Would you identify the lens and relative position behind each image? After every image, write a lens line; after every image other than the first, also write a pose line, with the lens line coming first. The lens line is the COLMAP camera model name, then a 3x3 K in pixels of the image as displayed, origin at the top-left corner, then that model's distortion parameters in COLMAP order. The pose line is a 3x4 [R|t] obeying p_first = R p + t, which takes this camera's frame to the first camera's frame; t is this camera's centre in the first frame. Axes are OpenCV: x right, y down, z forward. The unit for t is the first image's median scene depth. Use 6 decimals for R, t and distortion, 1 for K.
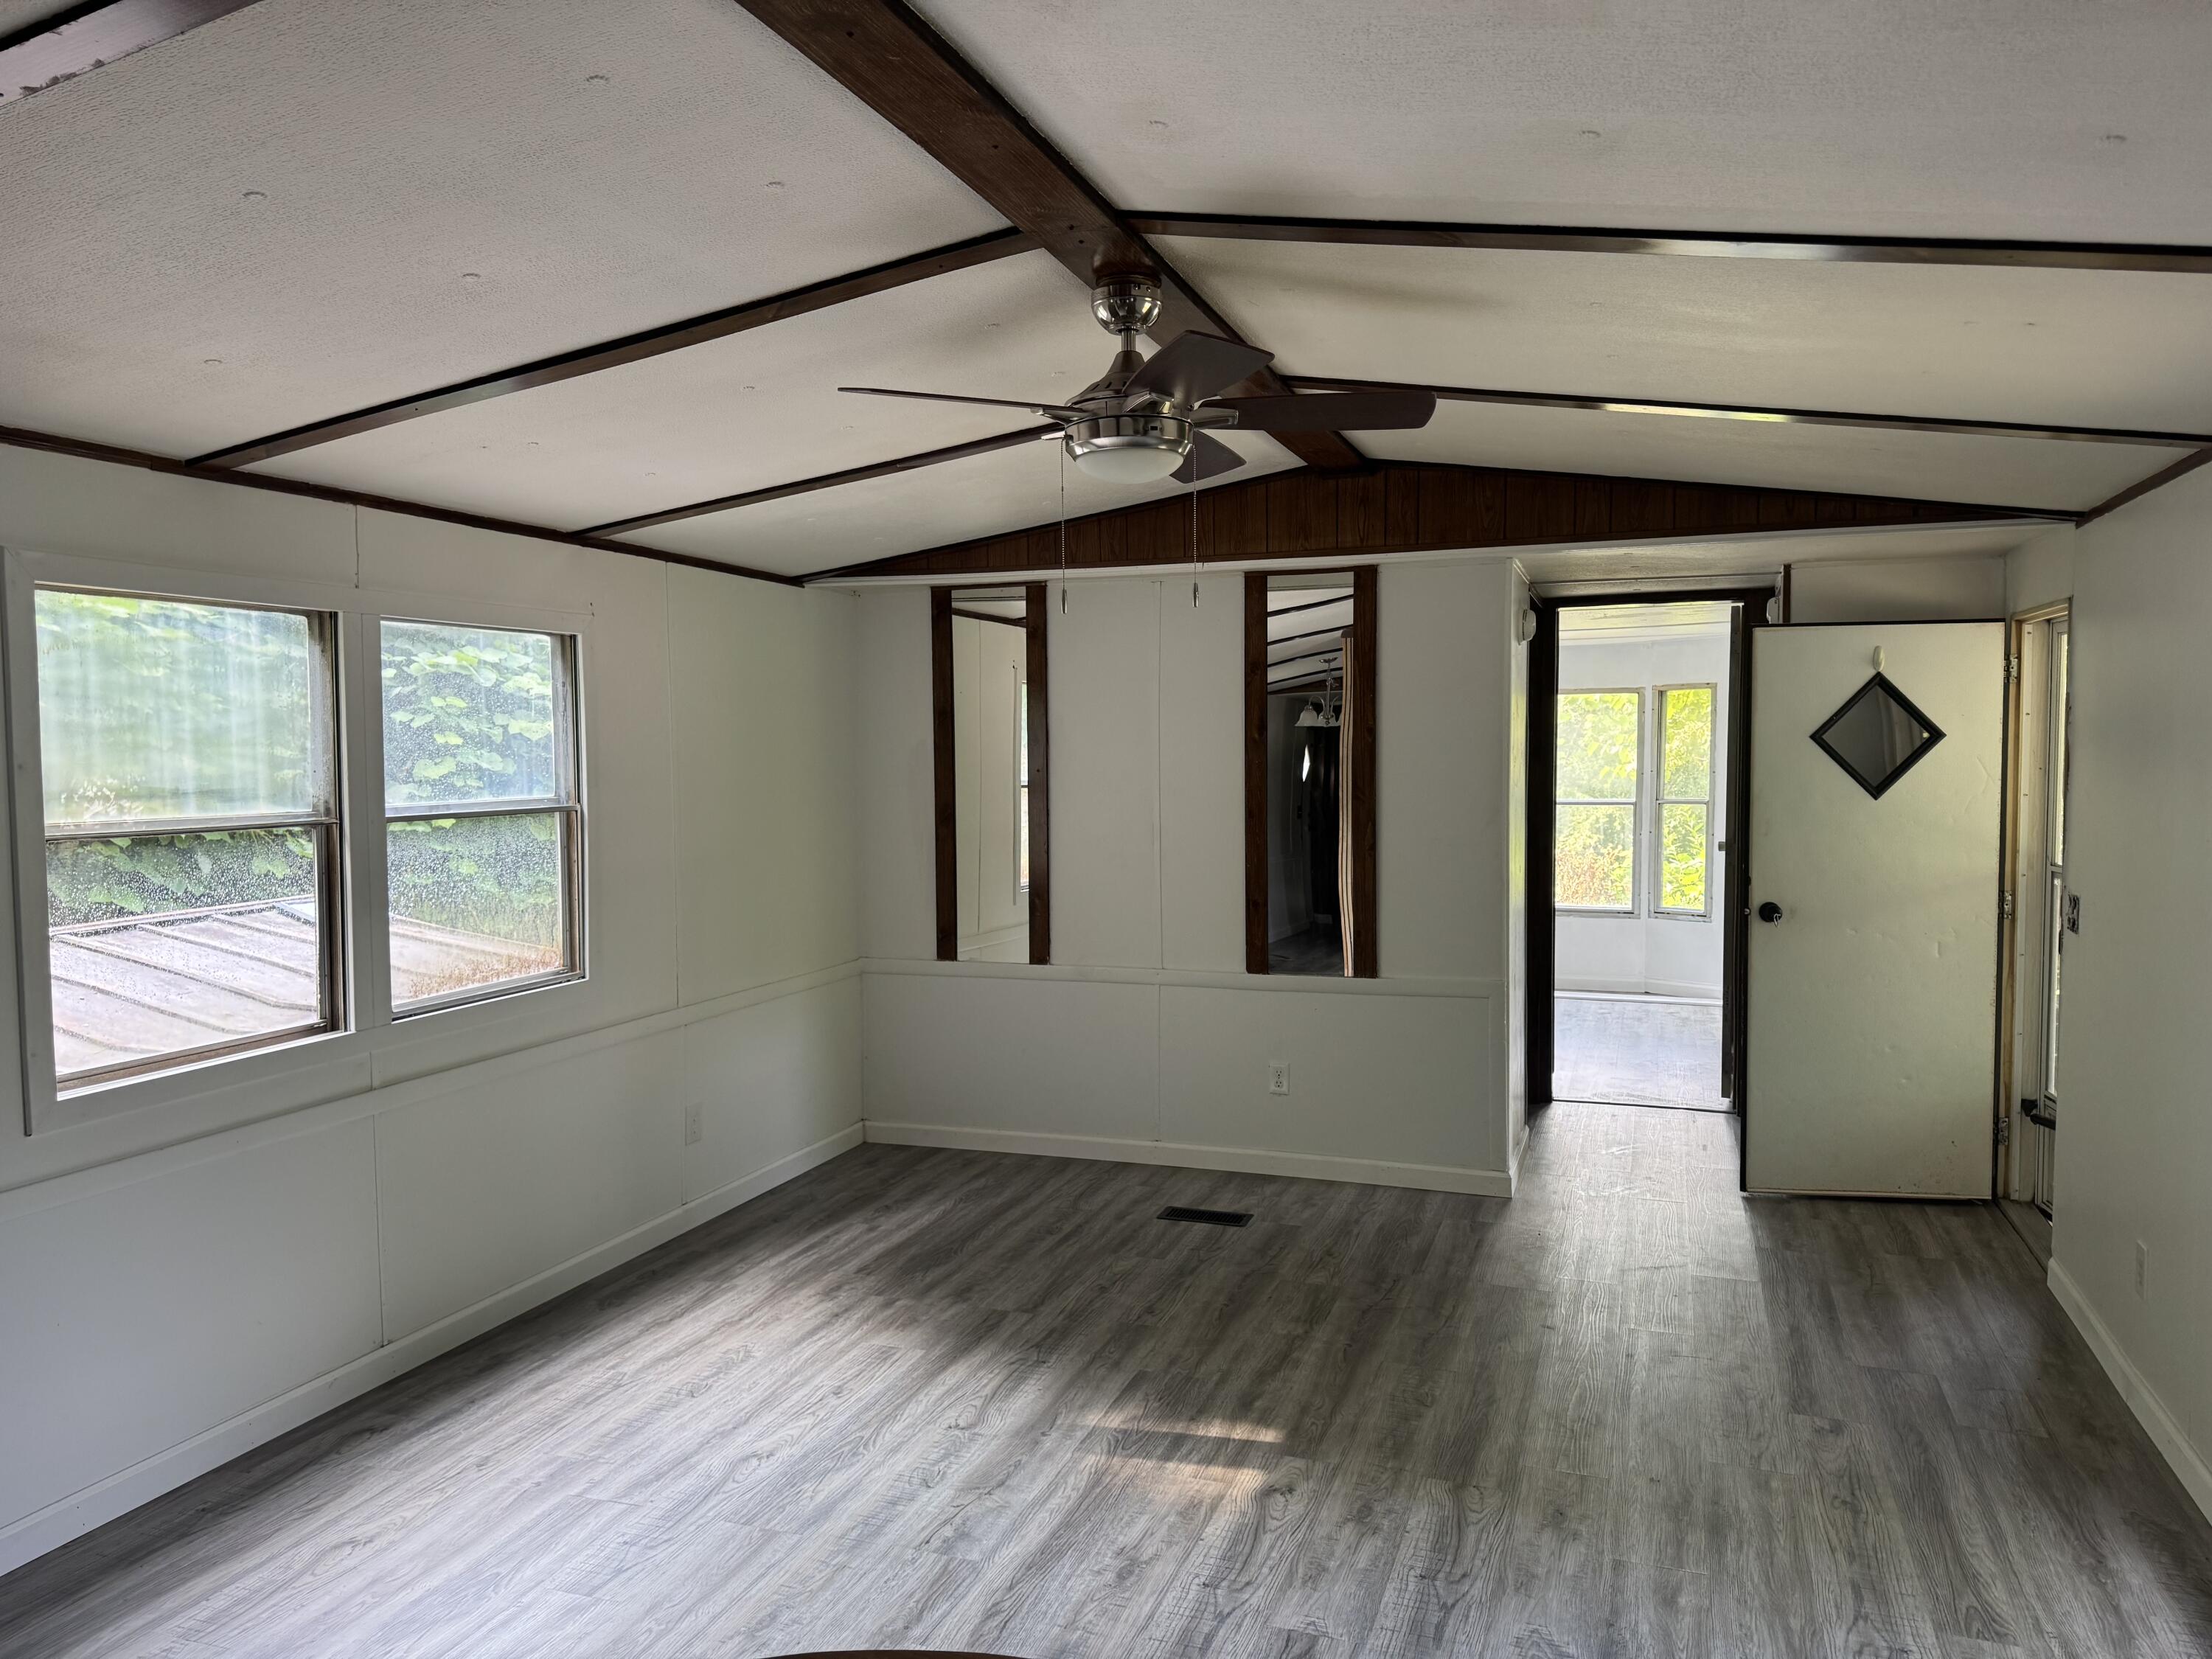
lens RADIAL K [[1538.4, 0, 1103.8], [0, 1538.4, 831.7], [0, 0, 1]] dist [0.020307, -0.017499]
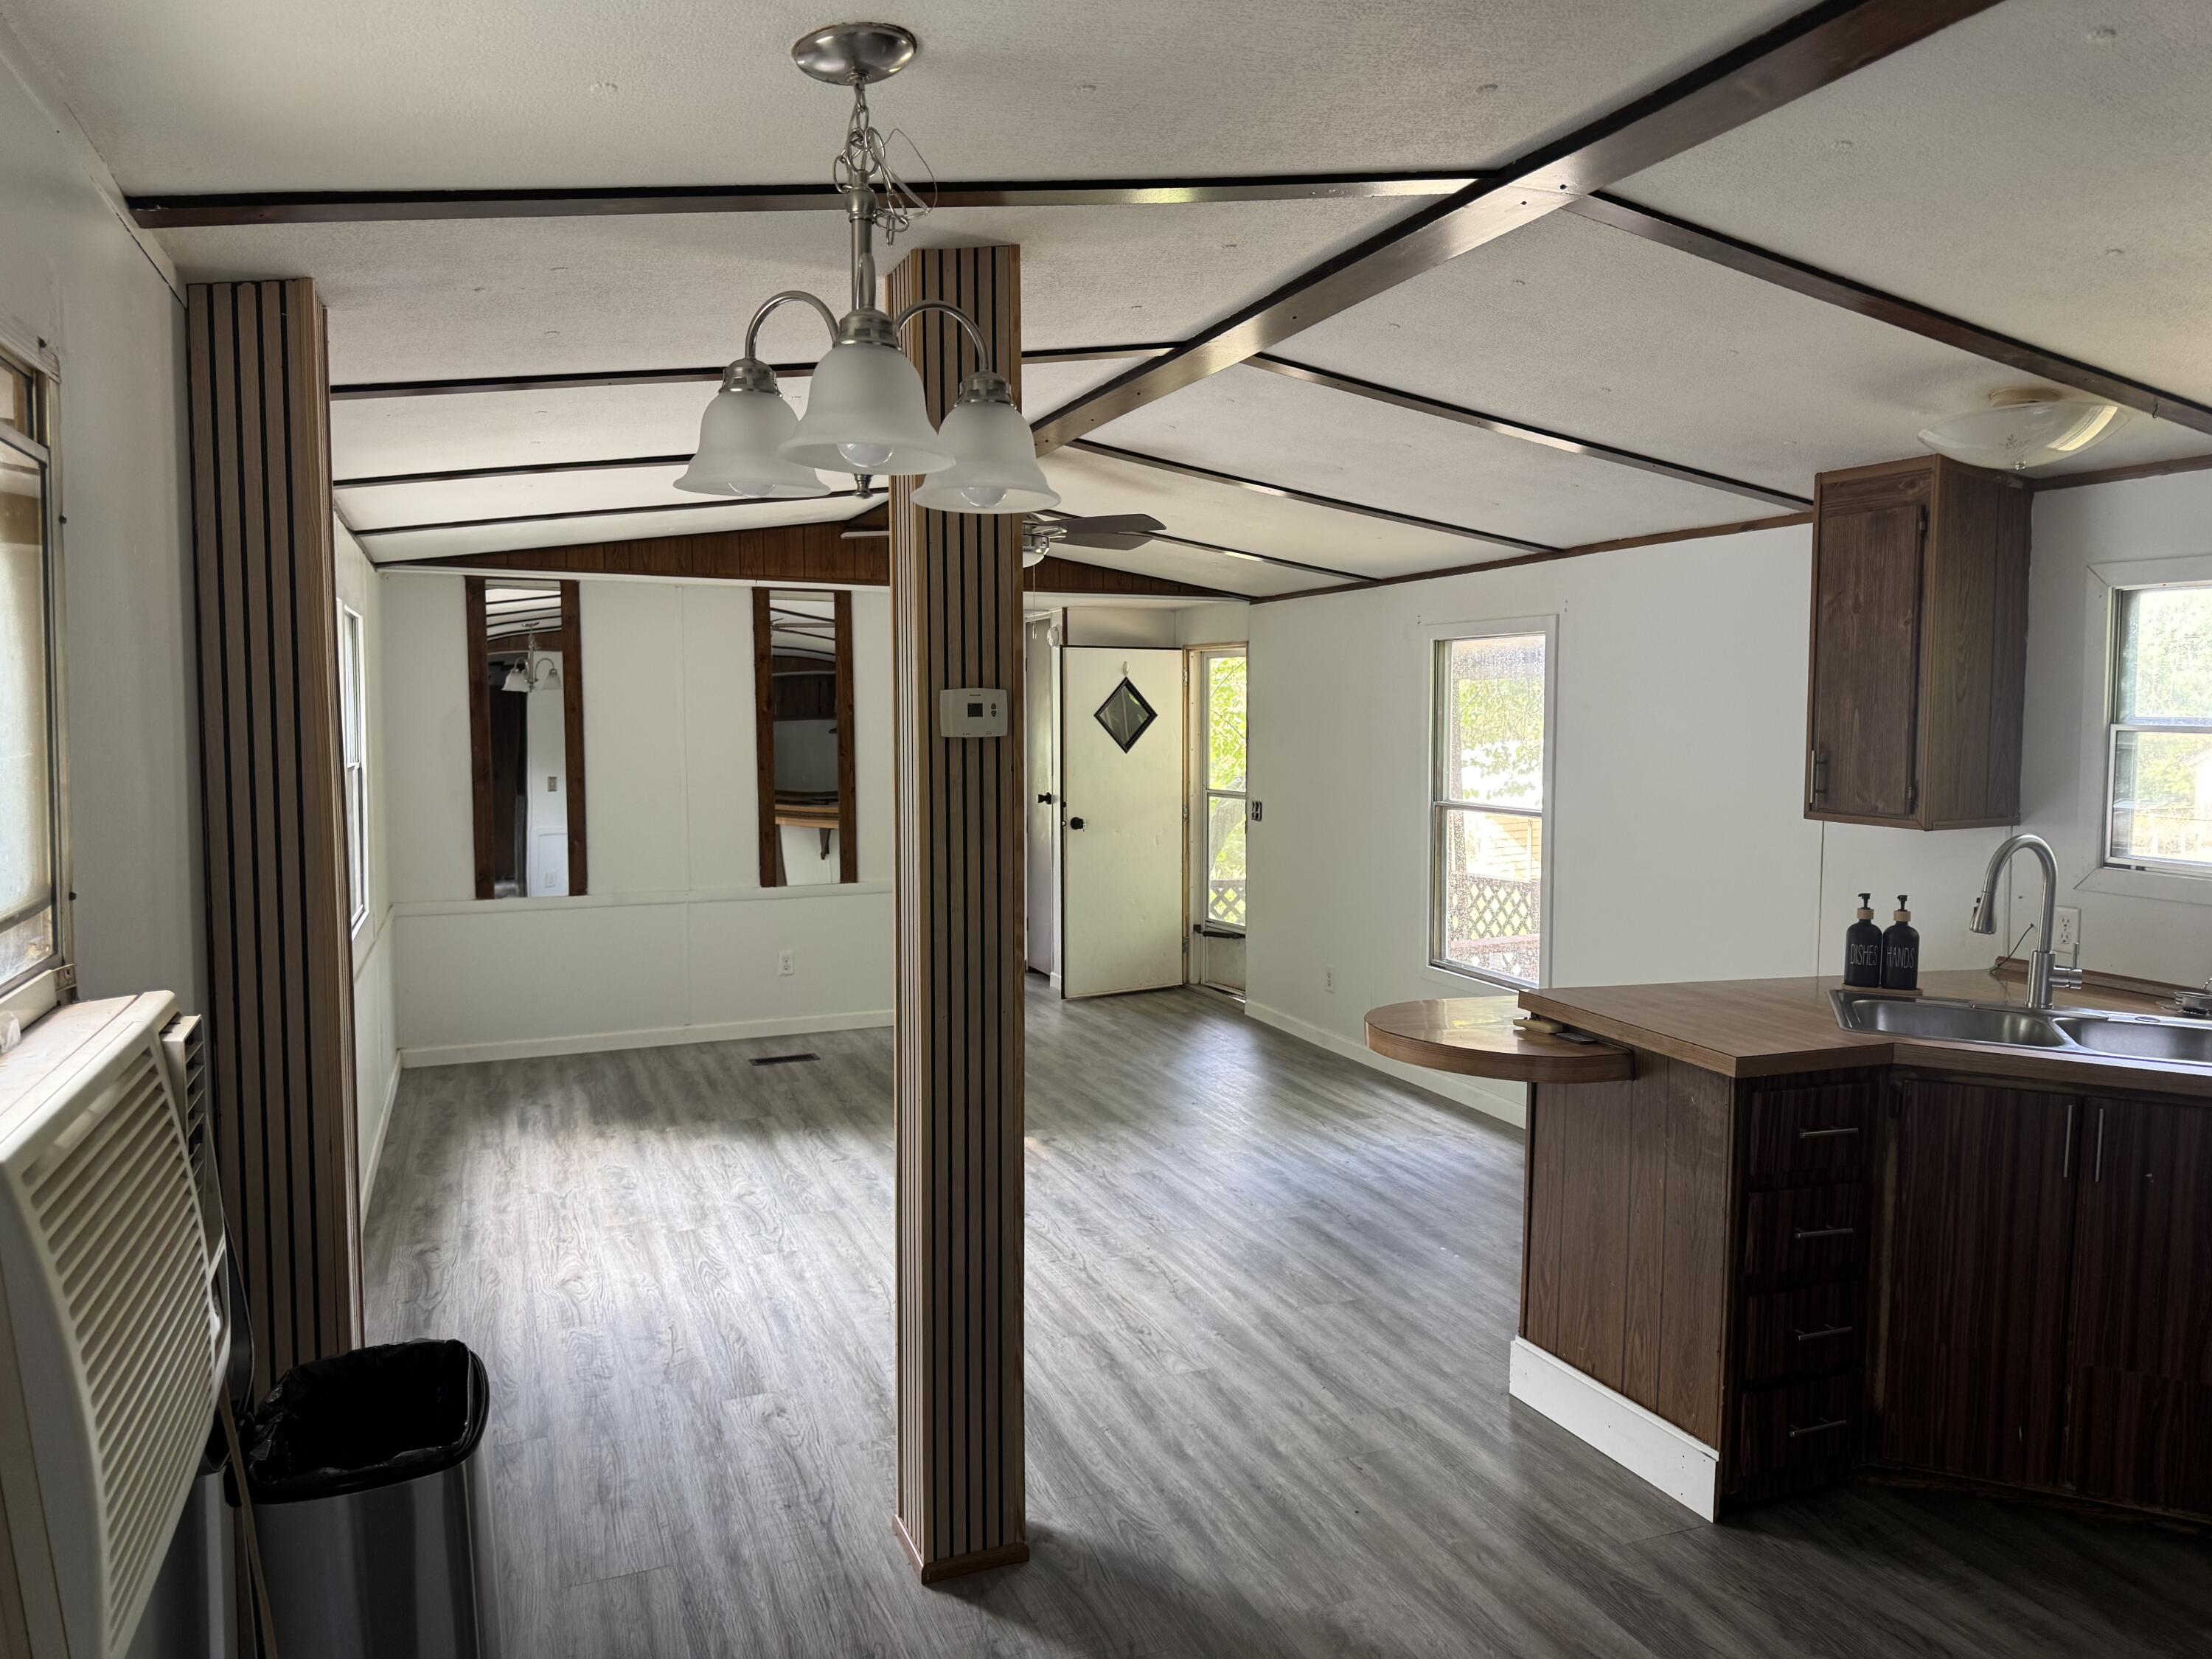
lens RADIAL K [[1538.4, 0, 1112.5], [0, 1538.4, 825.3], [0, 0, 1]] dist [0.020307, -0.017499]
pose [[0.736078, -0.035695, 0.675955, -0.856767], [0.033037, 0.999313, 0.016795, 0.038250], [-0.676090, 0.009969, 0.736751, -0.284619]]
